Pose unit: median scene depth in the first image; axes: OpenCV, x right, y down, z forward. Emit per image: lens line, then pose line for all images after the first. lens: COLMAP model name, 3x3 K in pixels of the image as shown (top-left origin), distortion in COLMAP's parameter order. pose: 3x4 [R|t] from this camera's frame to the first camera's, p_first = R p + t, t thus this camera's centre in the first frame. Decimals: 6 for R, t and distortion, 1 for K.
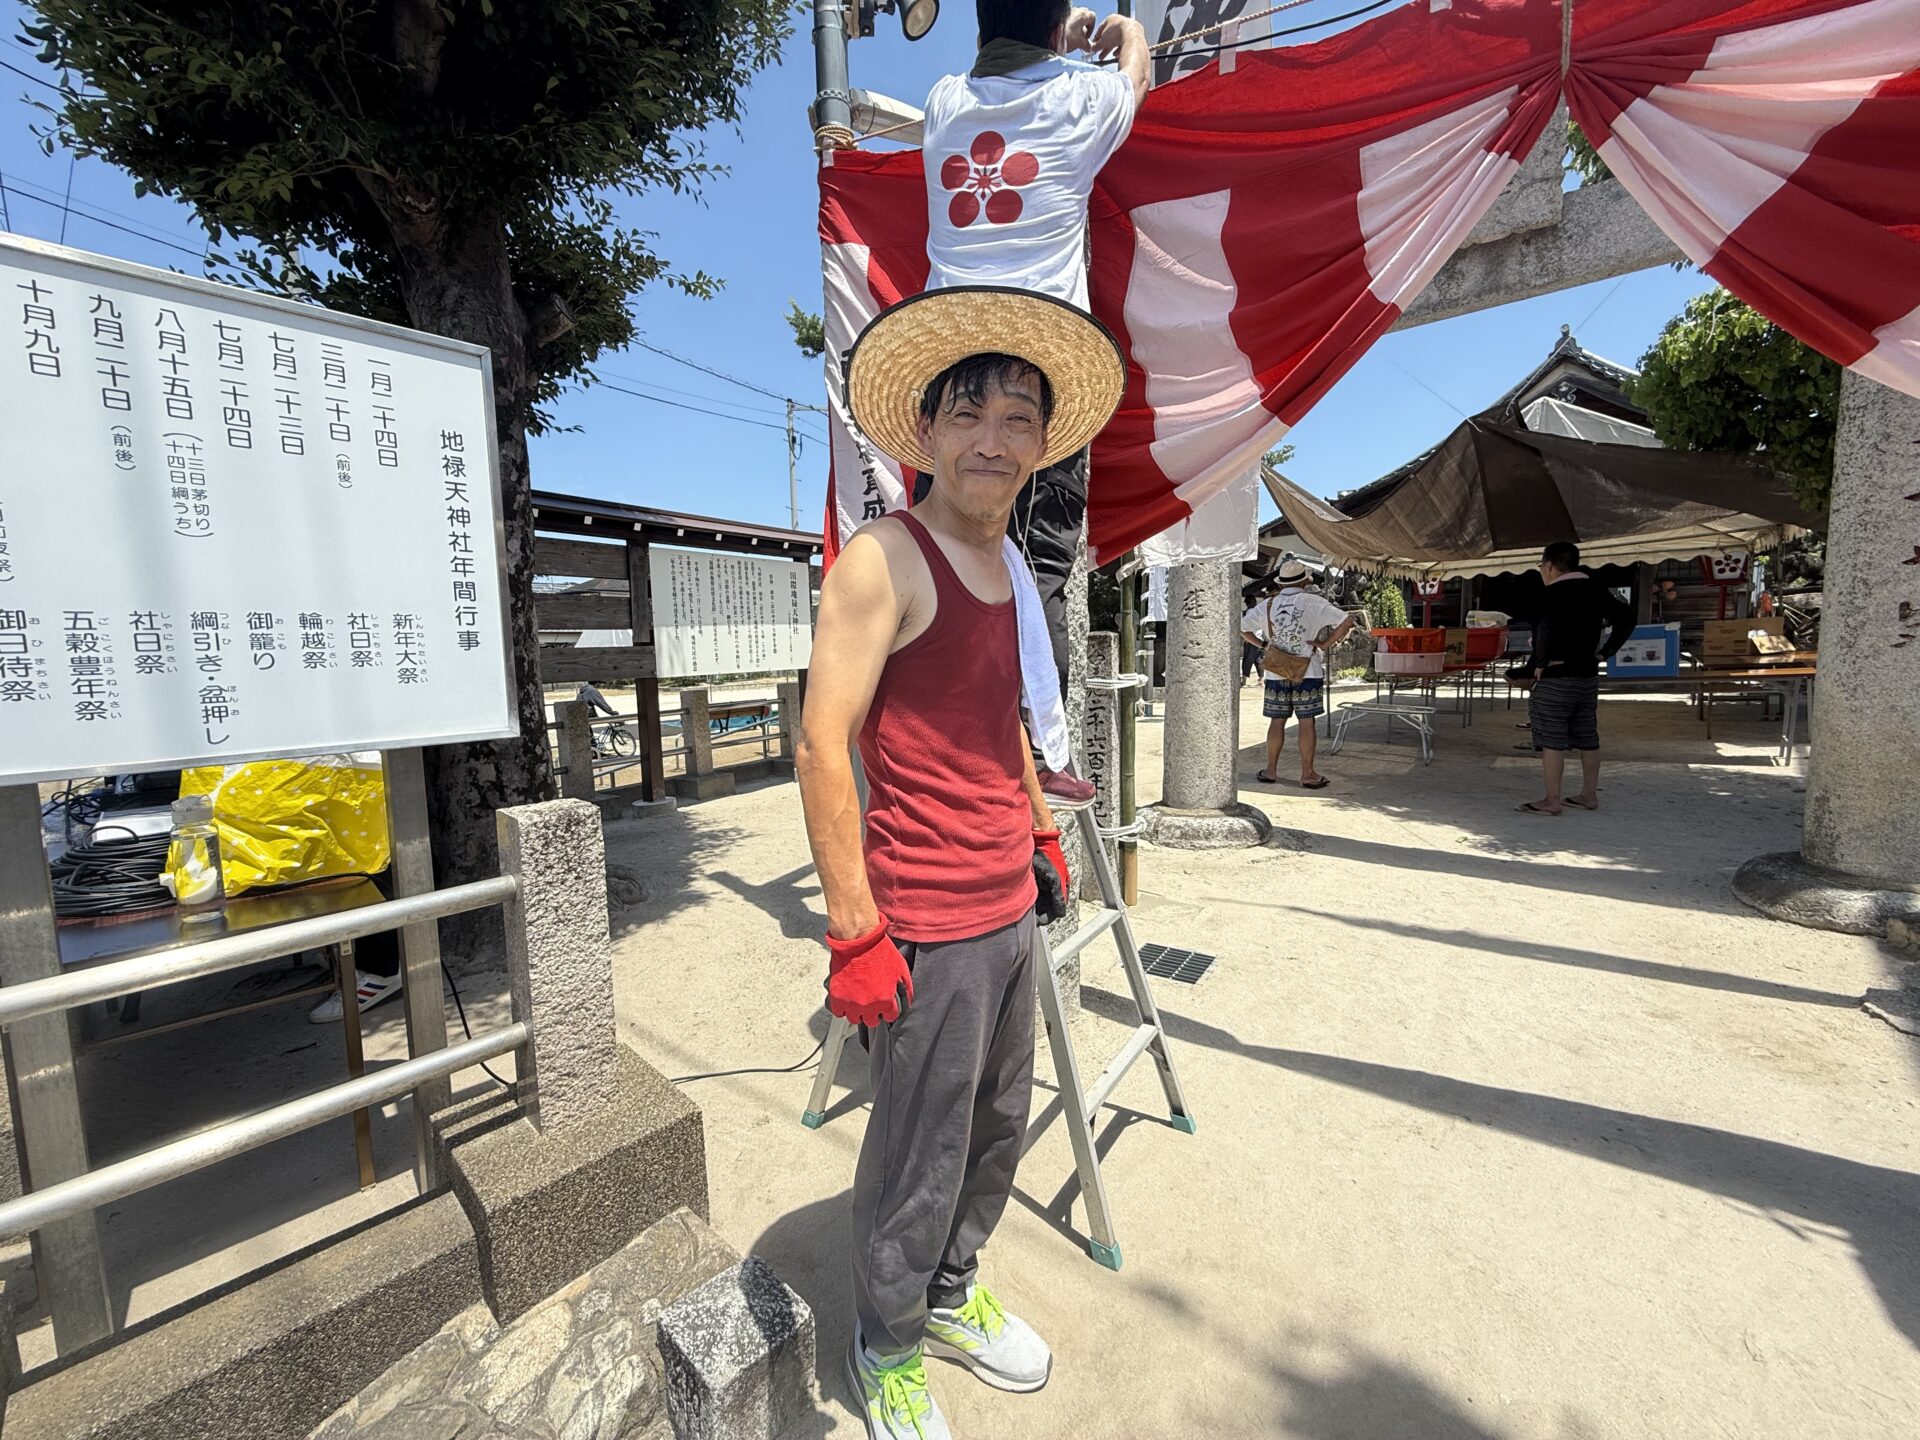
lens RADIAL K [[745.4, 0, 960.0], [0, 745.4, 720.0], [0, 0, 1]] dist [-0.000559, -0.000180]
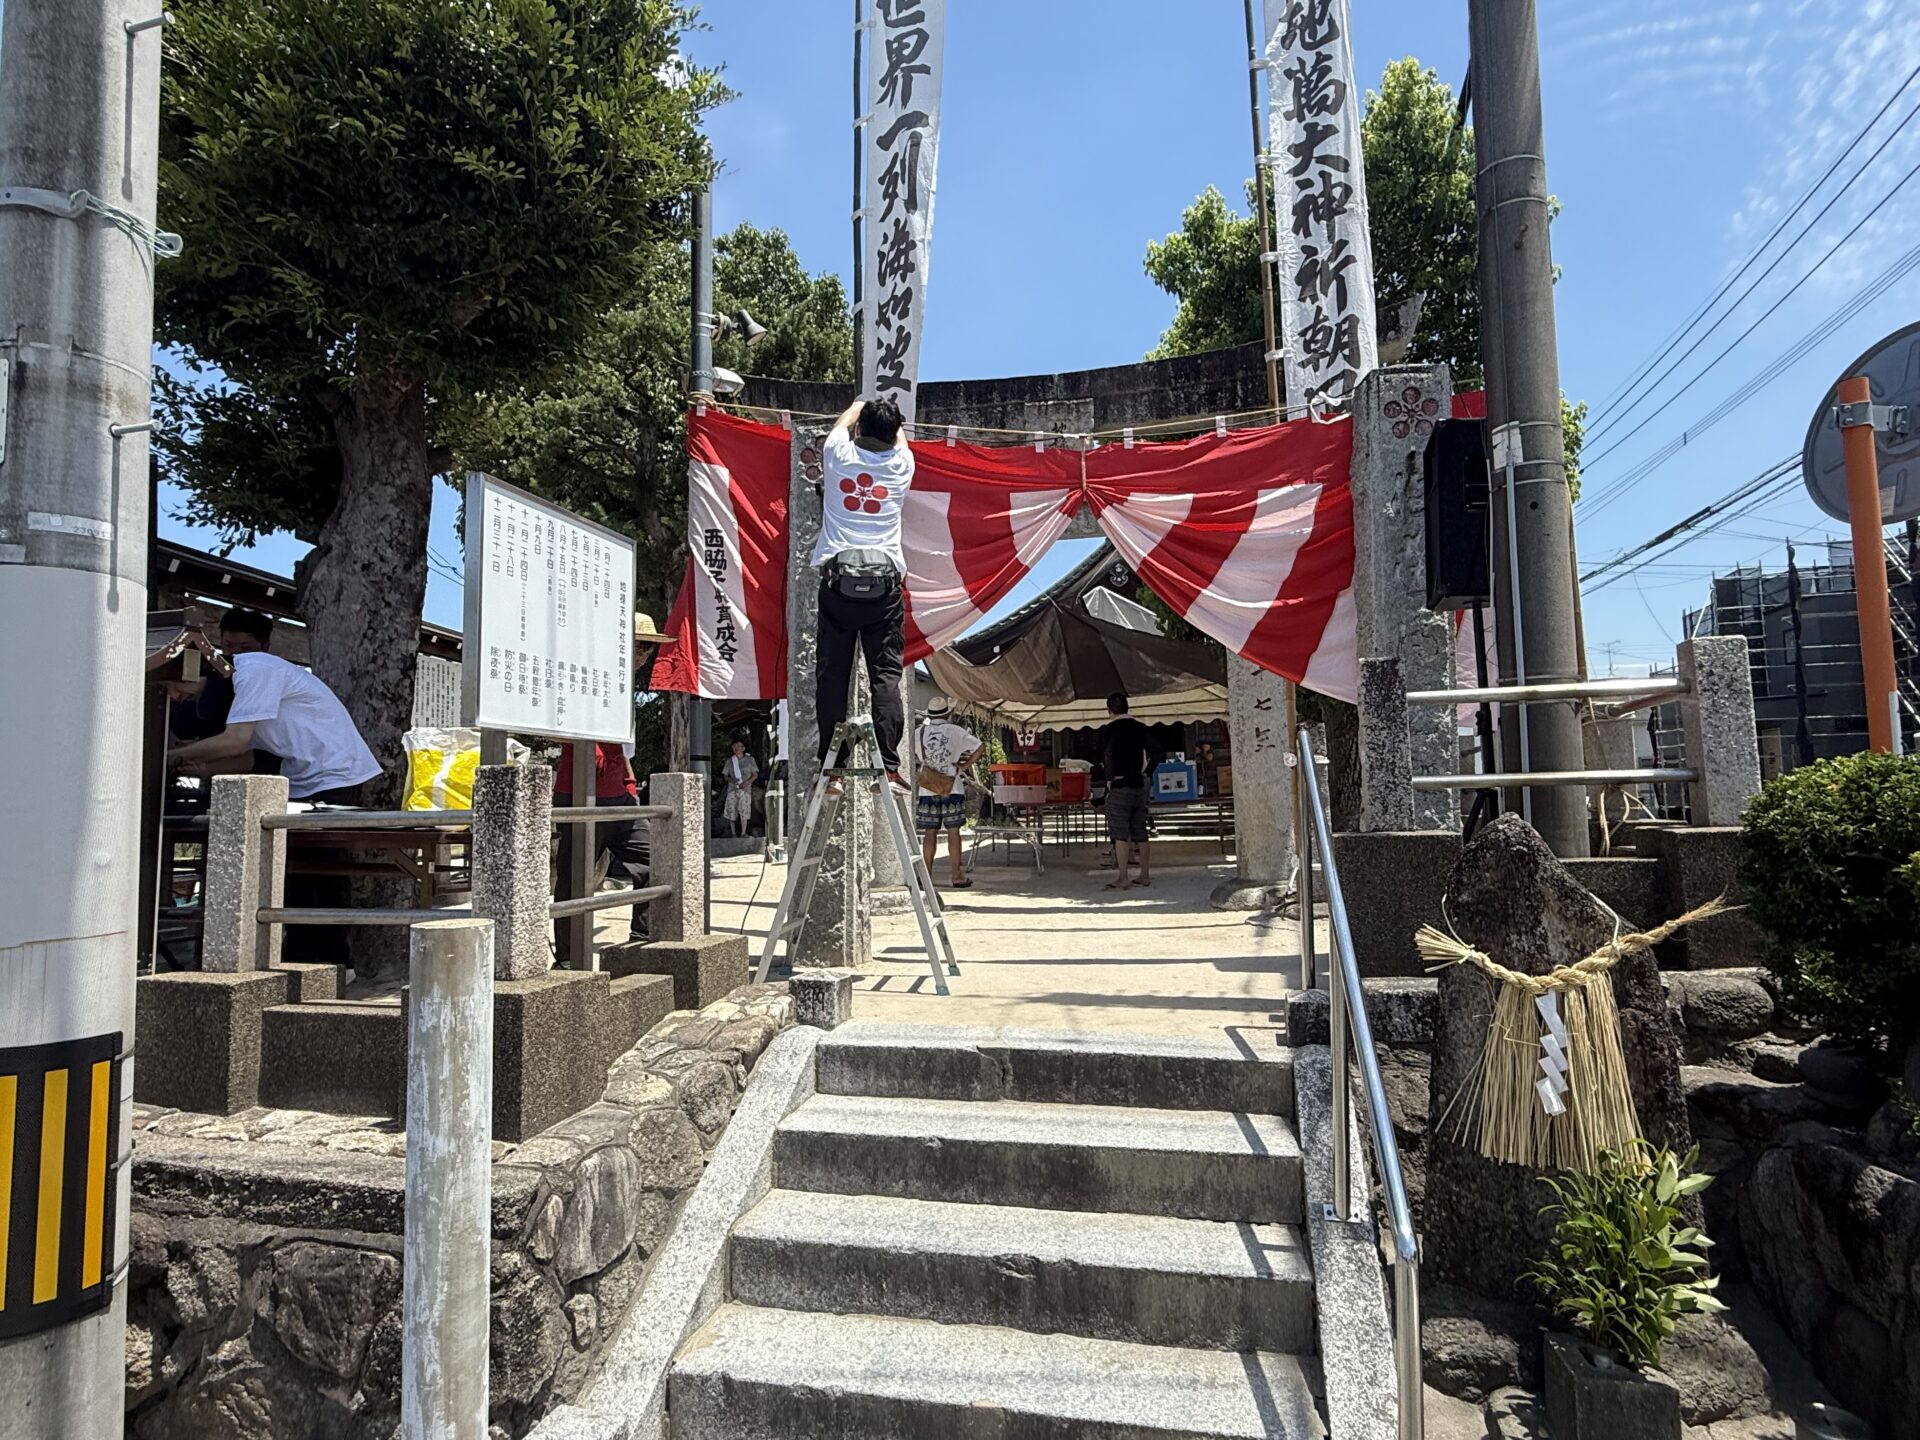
lens RADIAL K [[1313.8, 0, 902.4], [0, 1313.8, 721.4], [0, 0, 1]] dist [0.006748, 0.001390]
pose [[0.887021, 0.056826, 0.458220, -0.682610], [0.040130, 0.979154, -0.199114, 0.291172], [-0.459983, 0.195006, 0.866250, -0.955322]]
